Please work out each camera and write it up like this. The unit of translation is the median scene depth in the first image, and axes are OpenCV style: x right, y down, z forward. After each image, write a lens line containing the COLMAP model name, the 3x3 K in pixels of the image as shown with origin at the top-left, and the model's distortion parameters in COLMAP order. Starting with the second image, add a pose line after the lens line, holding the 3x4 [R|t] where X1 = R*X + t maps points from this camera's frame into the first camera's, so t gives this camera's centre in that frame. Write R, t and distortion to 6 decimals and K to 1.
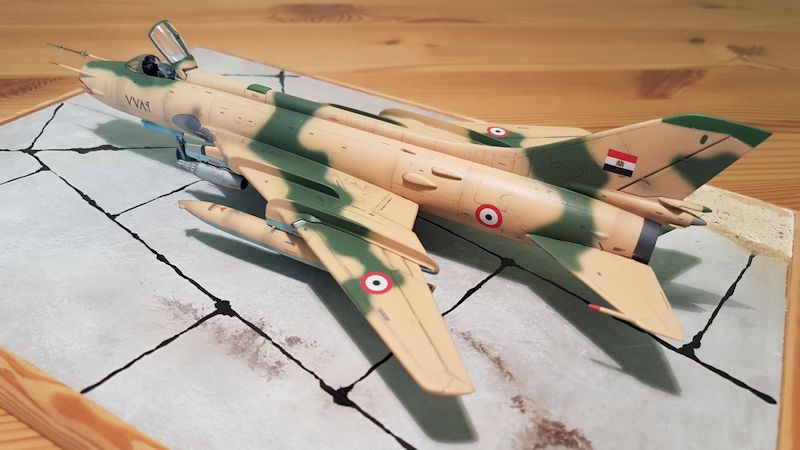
lens RADIAL K [[646.3, 0, 396.3], [0, 646.3, 210.0], [0, 0, 1]] dist [-0.054103, 0.009419]
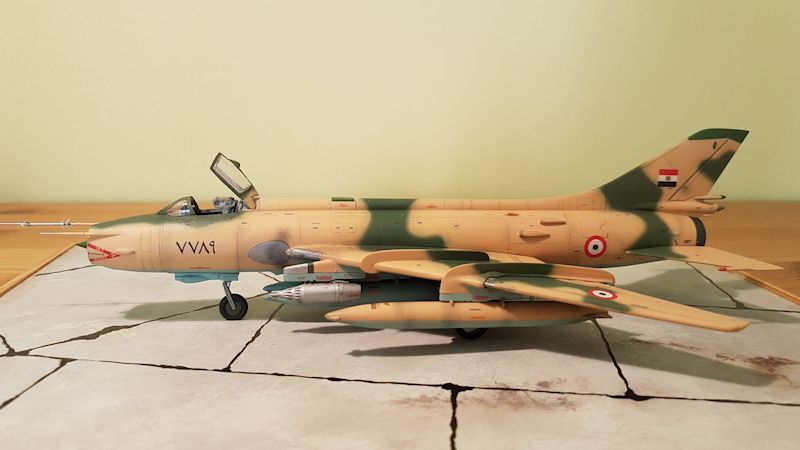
lens RADIAL K [[646.3, 0, 393.6], [0, 646.3, 208.7], [0, 0, 1]] dist [-0.054103, 0.009419]
pose [[0.822958, -0.151967, 0.547399, -0.843678], [0.337569, 0.905811, -0.256033, 0.130945], [-0.456932, 0.395489, 0.796744, 0.202486]]
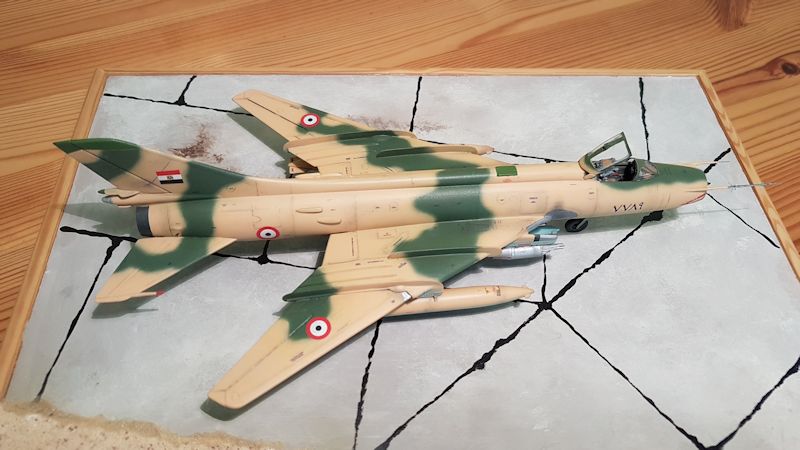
lens RADIAL K [[646.3, 0, 397.2], [0, 646.3, 217.3], [0, 0, 1]] dist [-0.054103, 0.009419]
pose [[-0.842258, 0.362848, -0.398677, 0.486910], [-0.373616, 0.140213, 0.916925, -1.330262], [0.388604, 0.921239, 0.017471, 1.186426]]
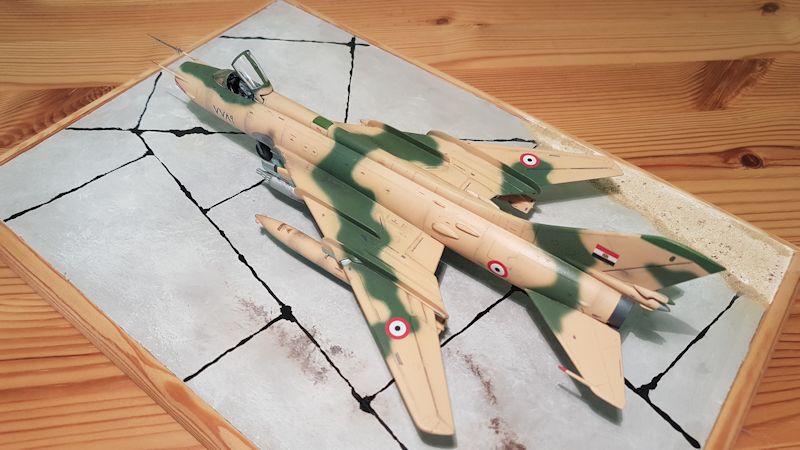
lens RADIAL K [[646.3, 0, 396.0], [0, 646.3, 206.2], [0, 0, 1]] dist [-0.054103, 0.009419]
pose [[0.988351, 0.099908, -0.114806, 0.084736], [-0.067013, 0.962981, 0.261107, -0.432714], [0.136643, -0.250372, 0.958459, -0.182451]]
